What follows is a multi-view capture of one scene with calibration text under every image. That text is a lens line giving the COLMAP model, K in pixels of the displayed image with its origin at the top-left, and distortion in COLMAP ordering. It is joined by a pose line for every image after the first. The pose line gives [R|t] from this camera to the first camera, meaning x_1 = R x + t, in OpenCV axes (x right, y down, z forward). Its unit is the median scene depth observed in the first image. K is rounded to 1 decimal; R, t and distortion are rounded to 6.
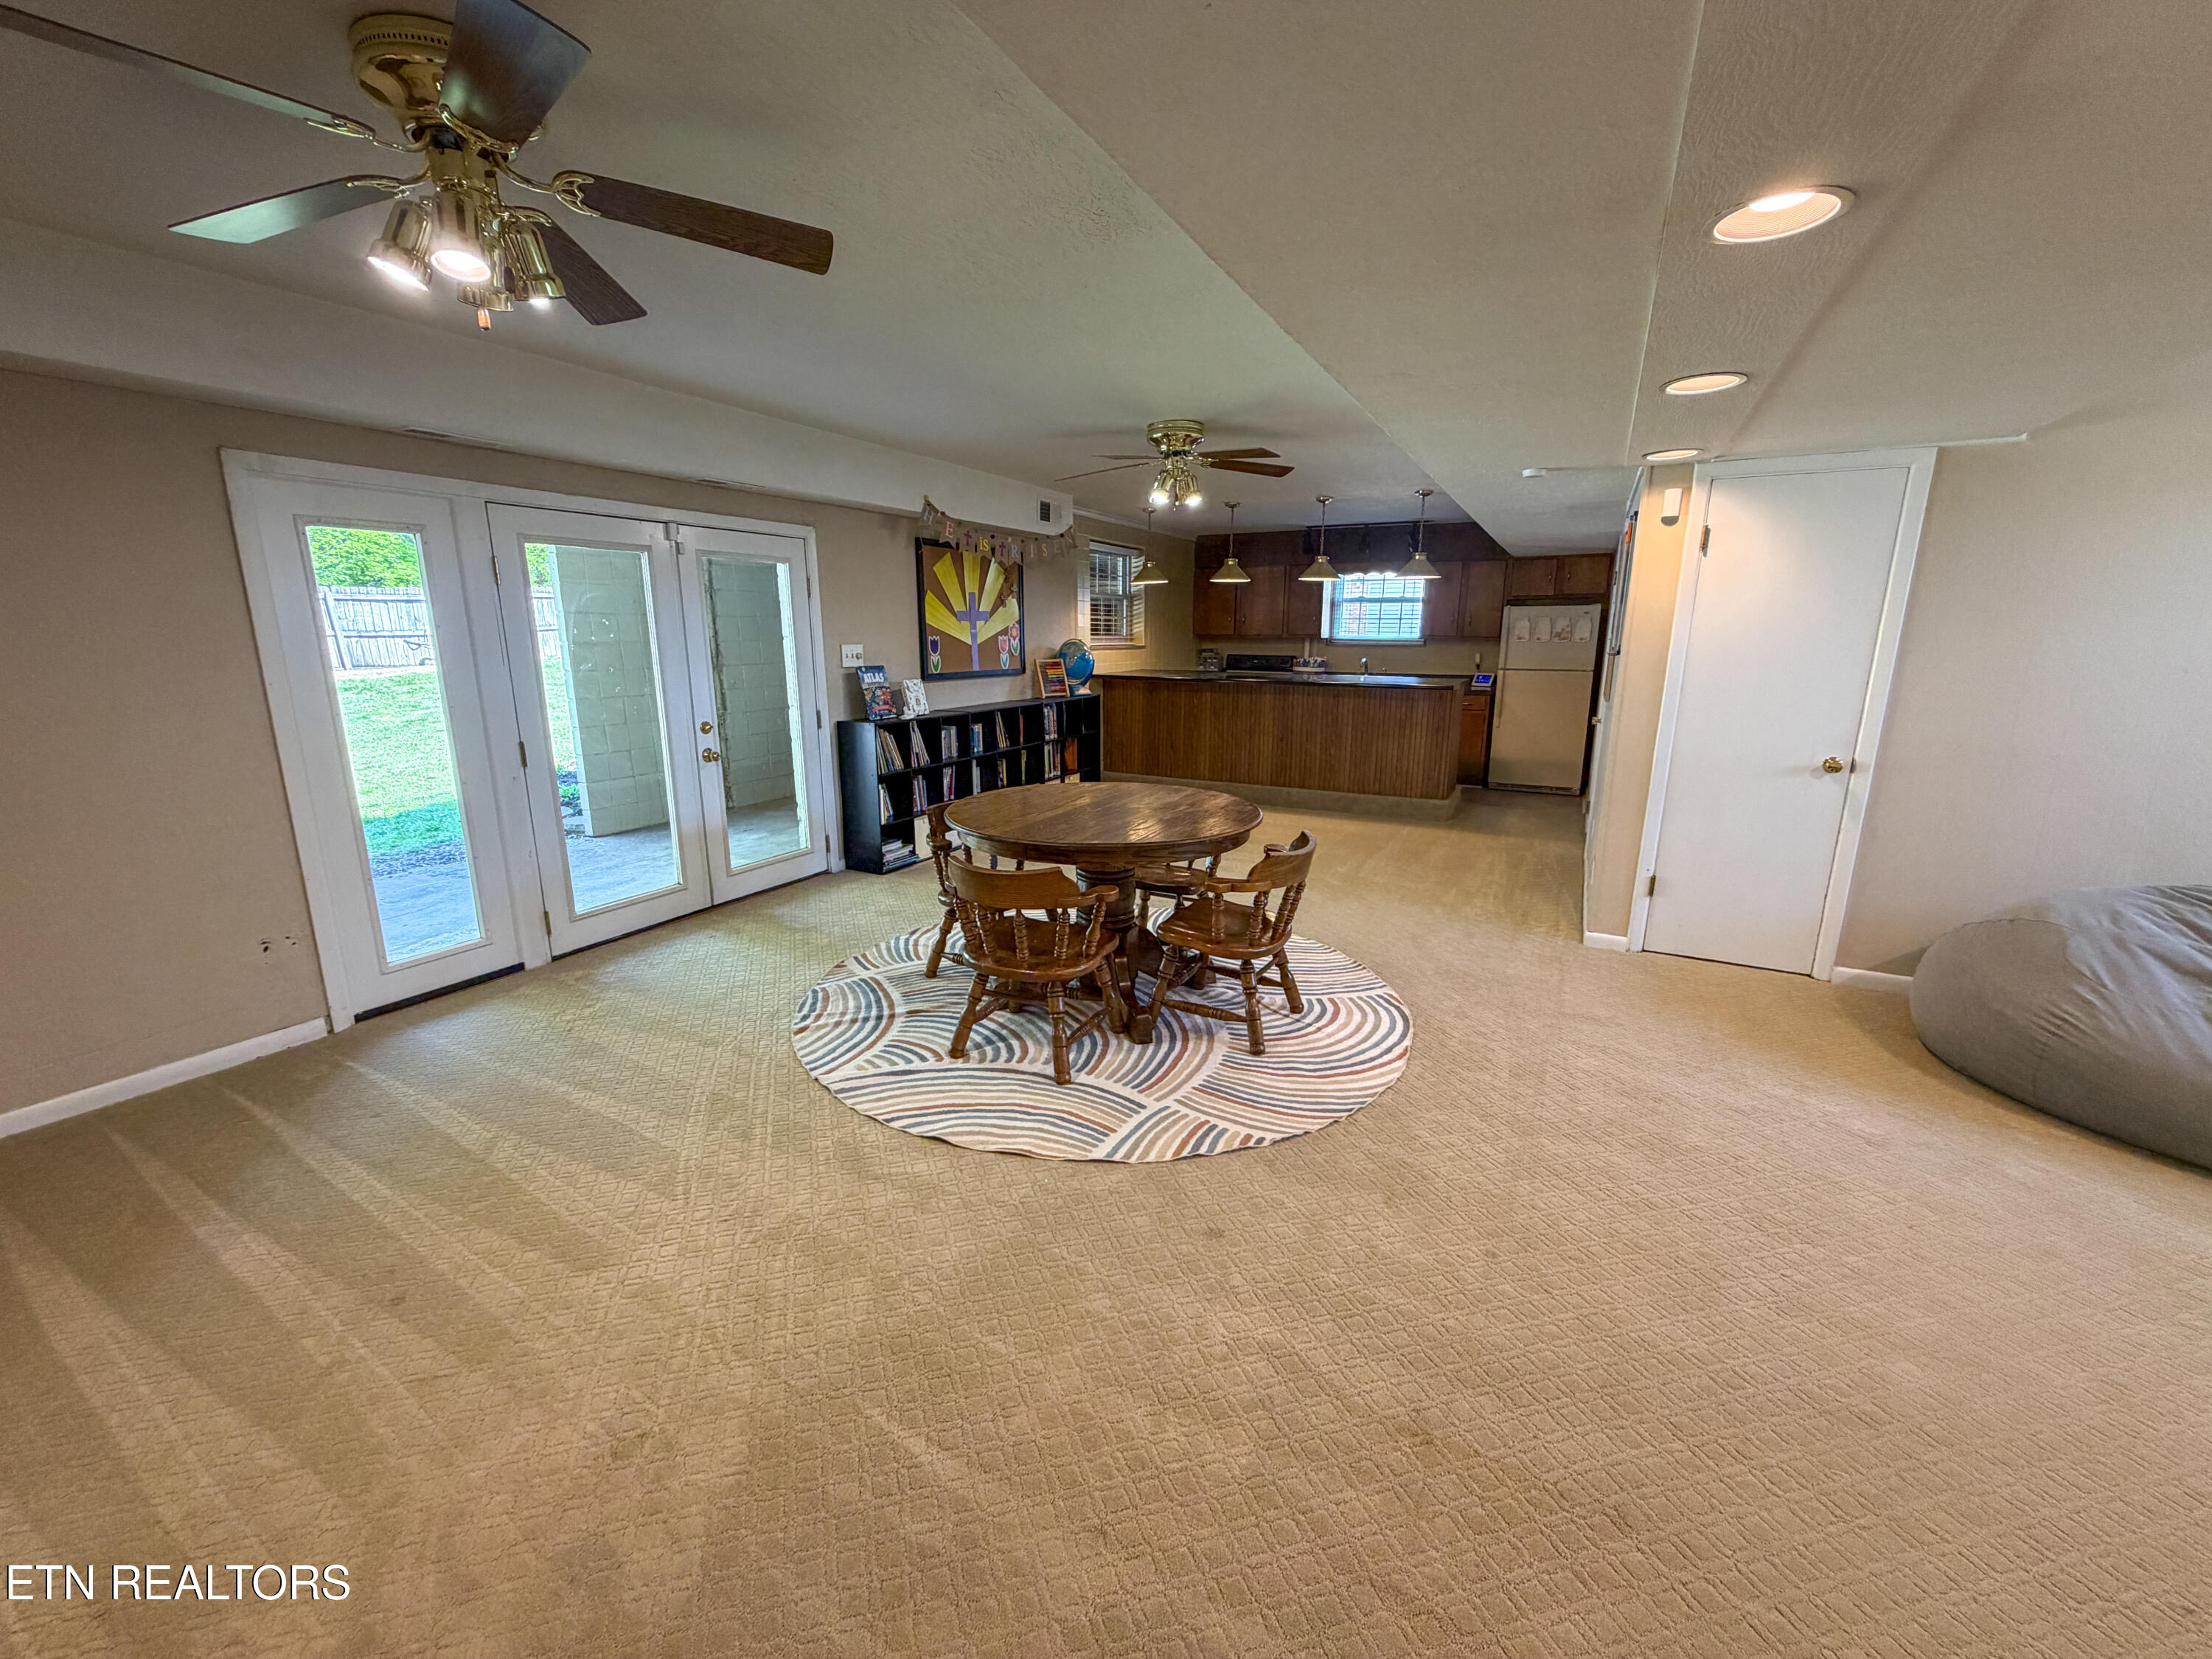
lens RADIAL K [[876.3, 0, 1099.4], [0, 876.3, 826.0], [0, 0, 1]] dist [-0.000621, -0.000024]
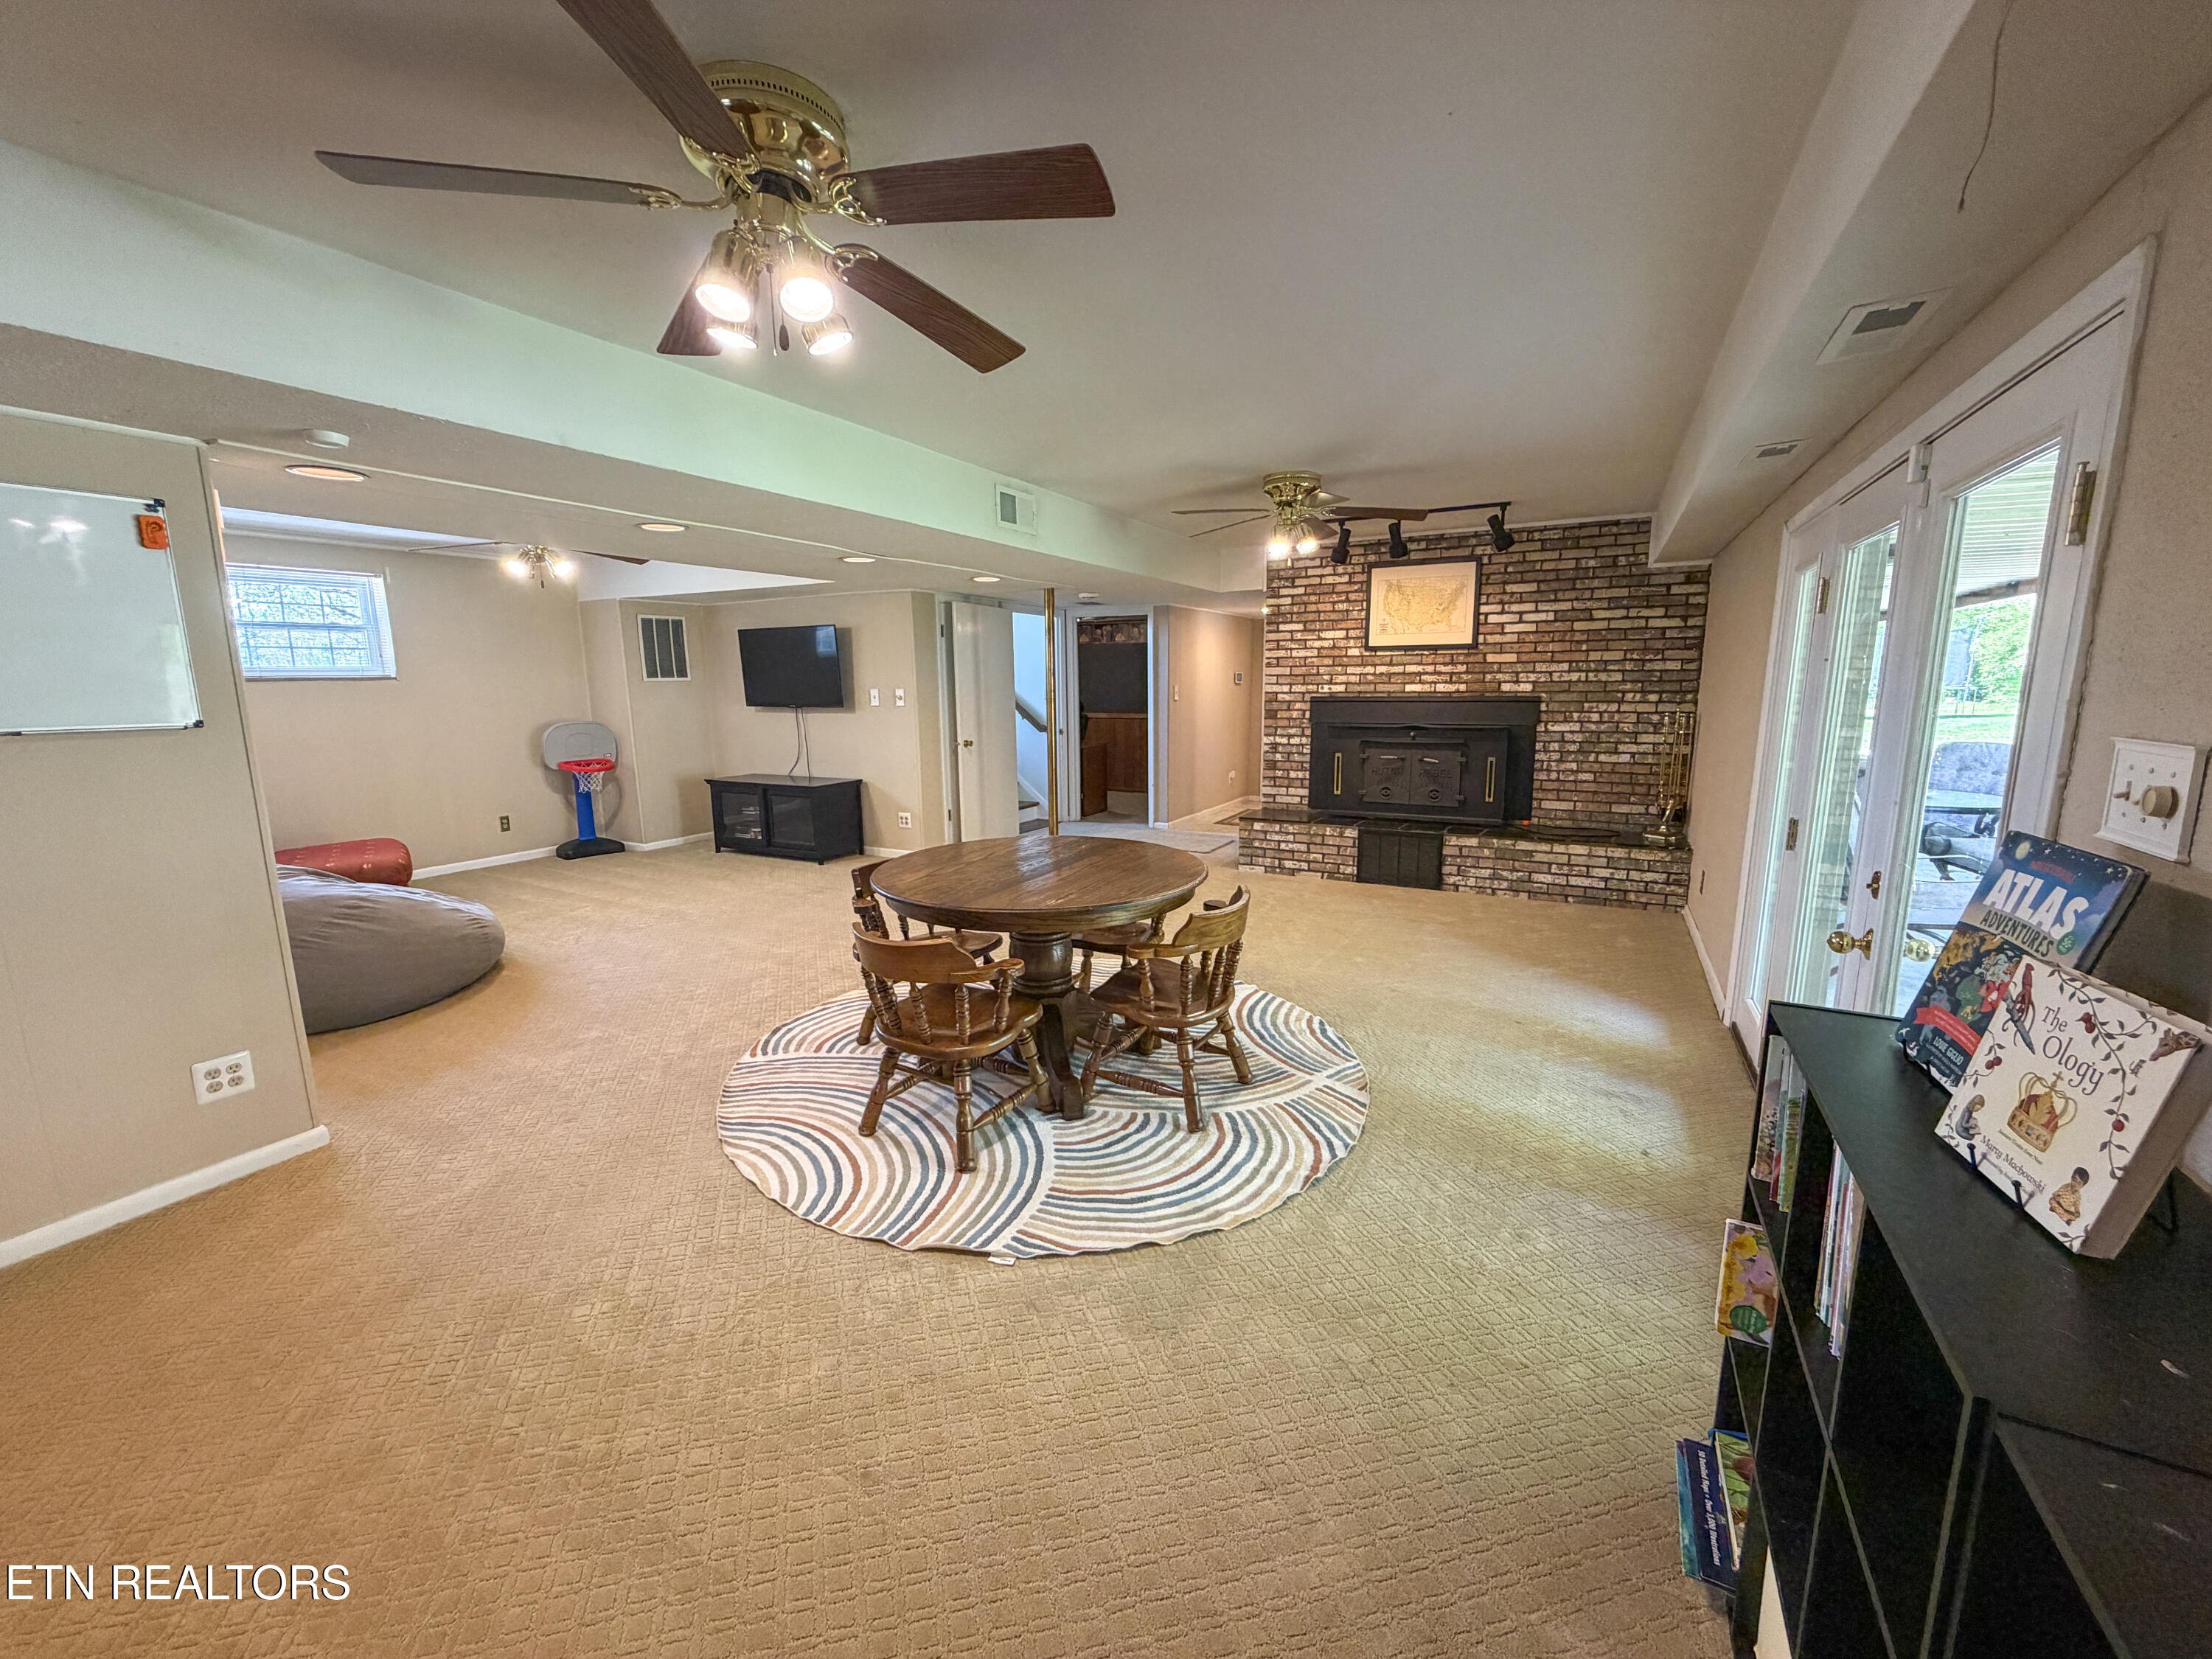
lens RADIAL K [[876.3, 0, 1099.4], [0, 876.3, 826.0], [0, 0, 1]] dist [-0.000621, -0.000024]
pose [[-0.999943, 0.008736, 0.006138, -0.061489], [0.010402, 0.926754, 0.375525, -0.382223], [-0.002408, 0.375568, -0.926792, 1.716530]]
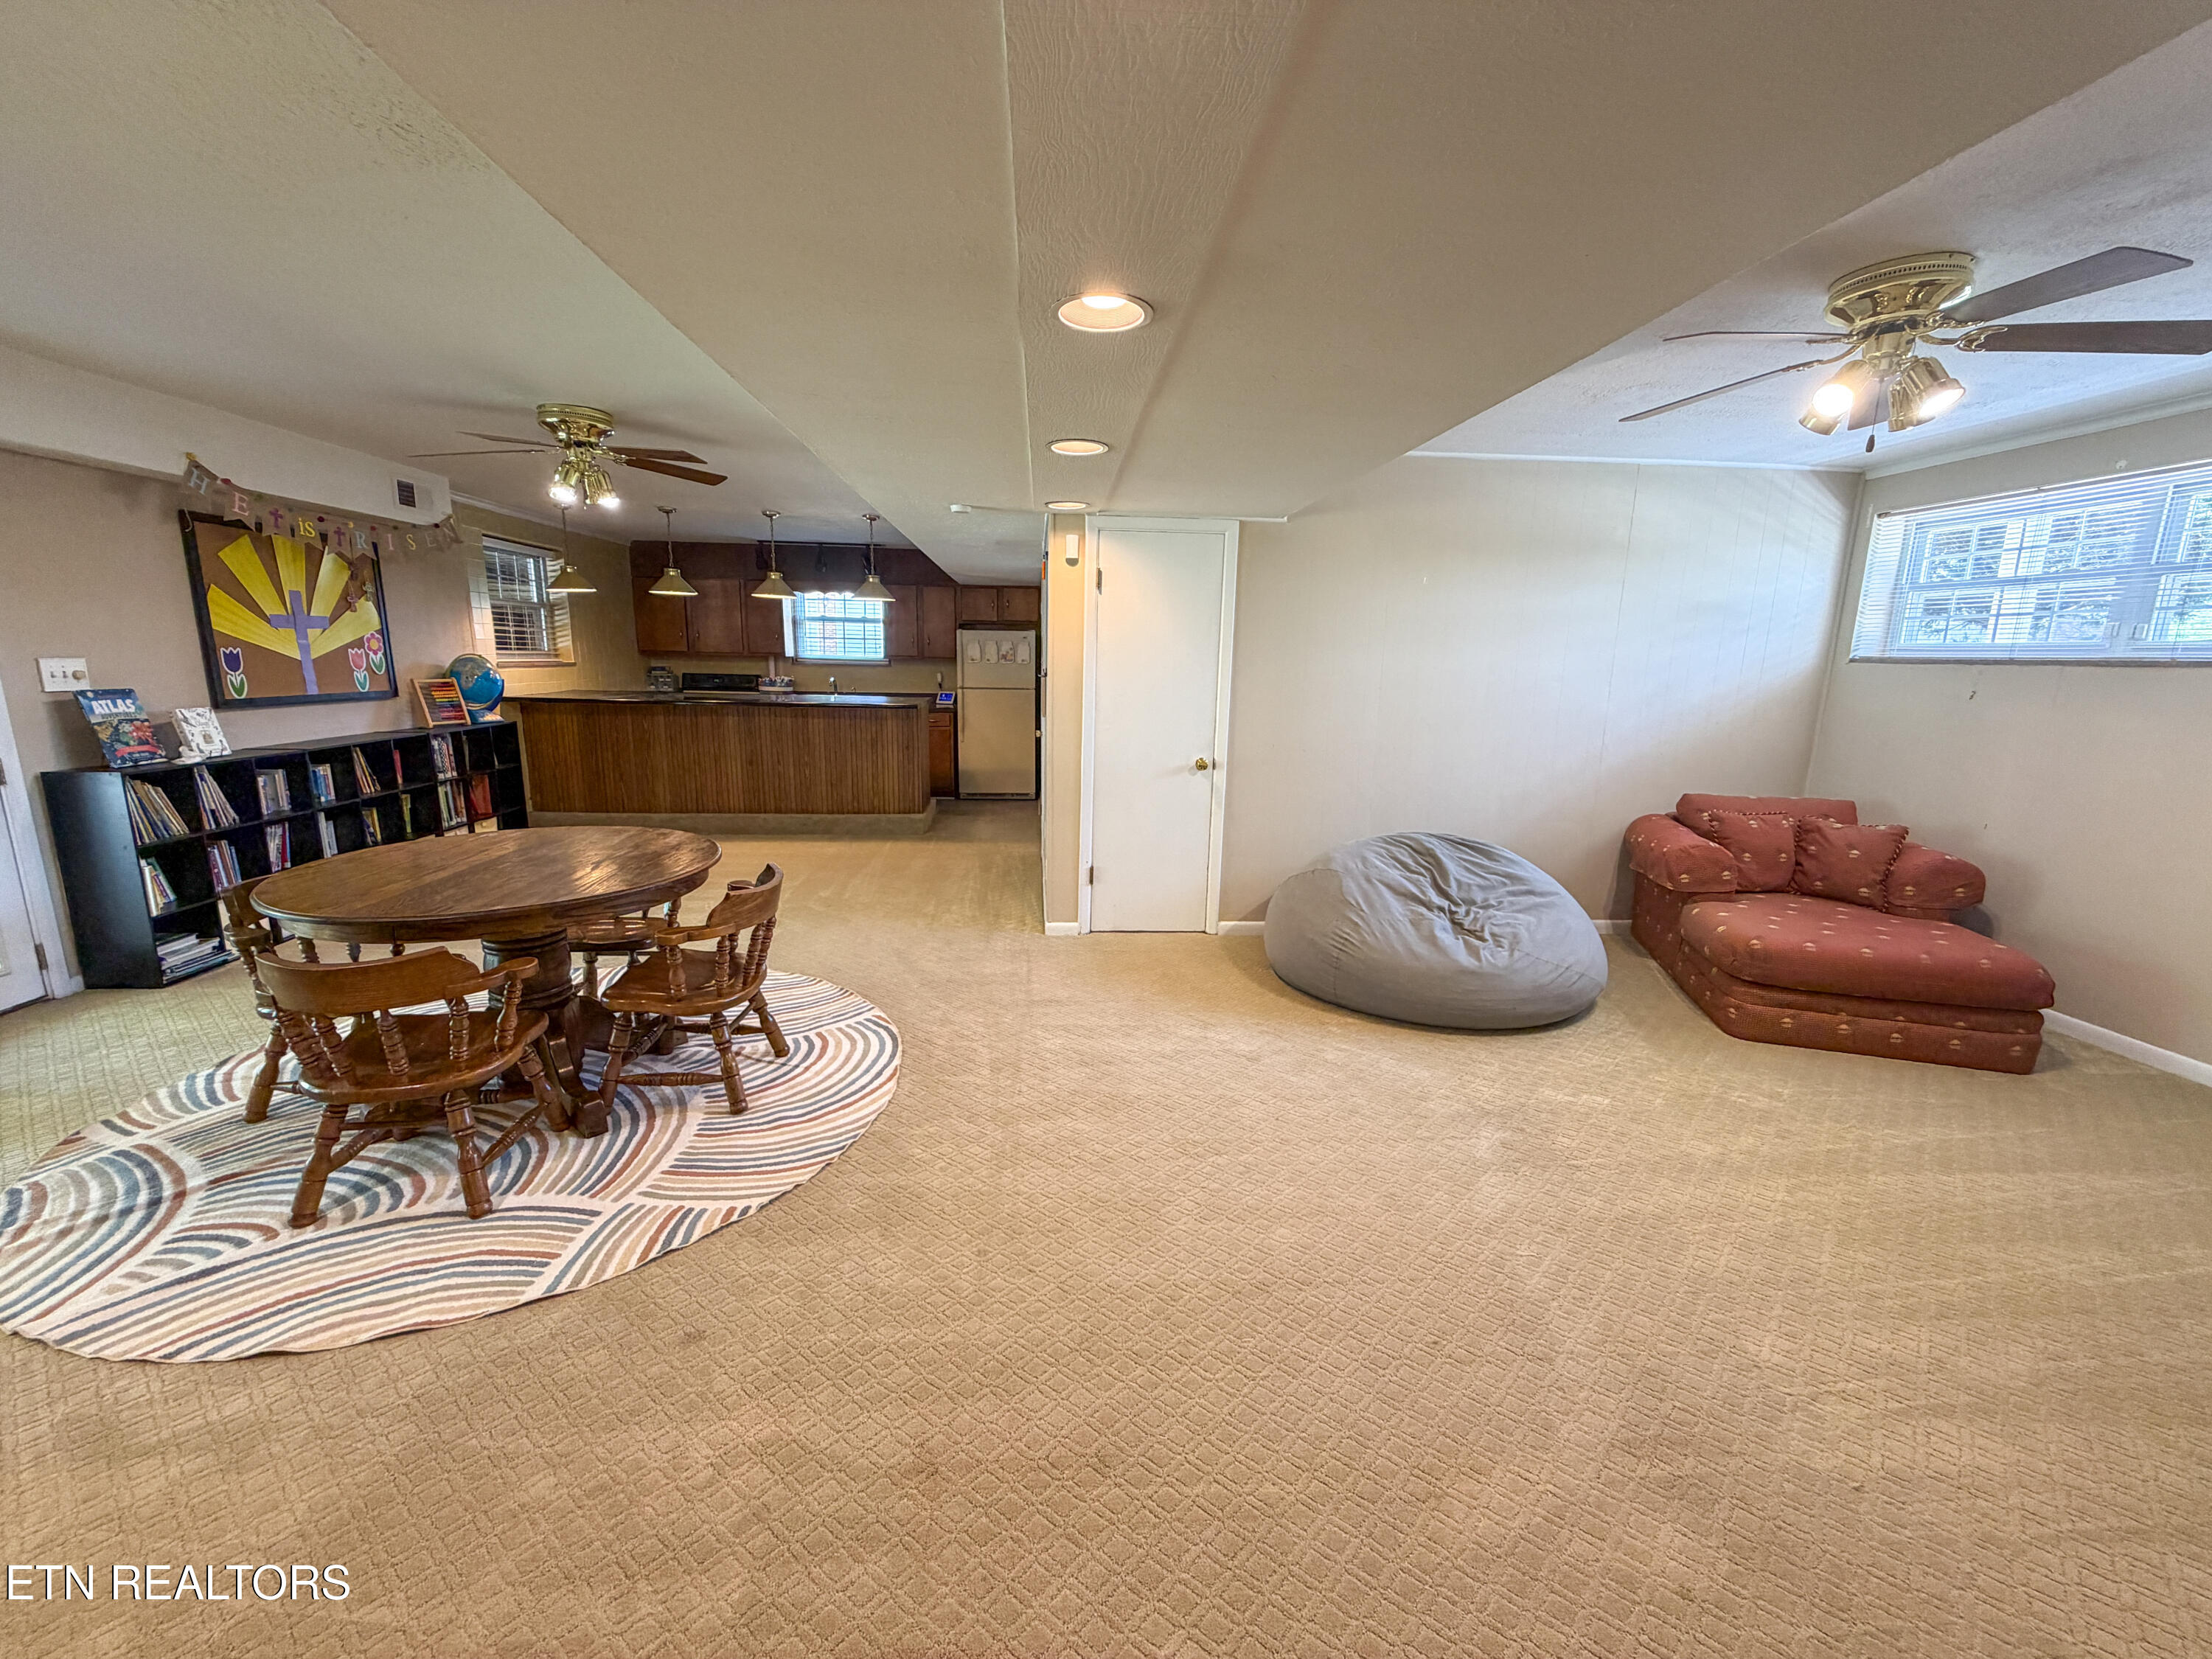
lens RADIAL K [[877.0, 0, 1096.3], [0, 877.0, 826.8], [0, 0, 1]] dist [0.001016, -0.000136]
pose [[0.843095, -0.089624, 0.530244, 0.029374], [0.099522, 0.994986, 0.009935, -0.006936], [-0.528476, 0.044395, 0.847787, 0.011661]]
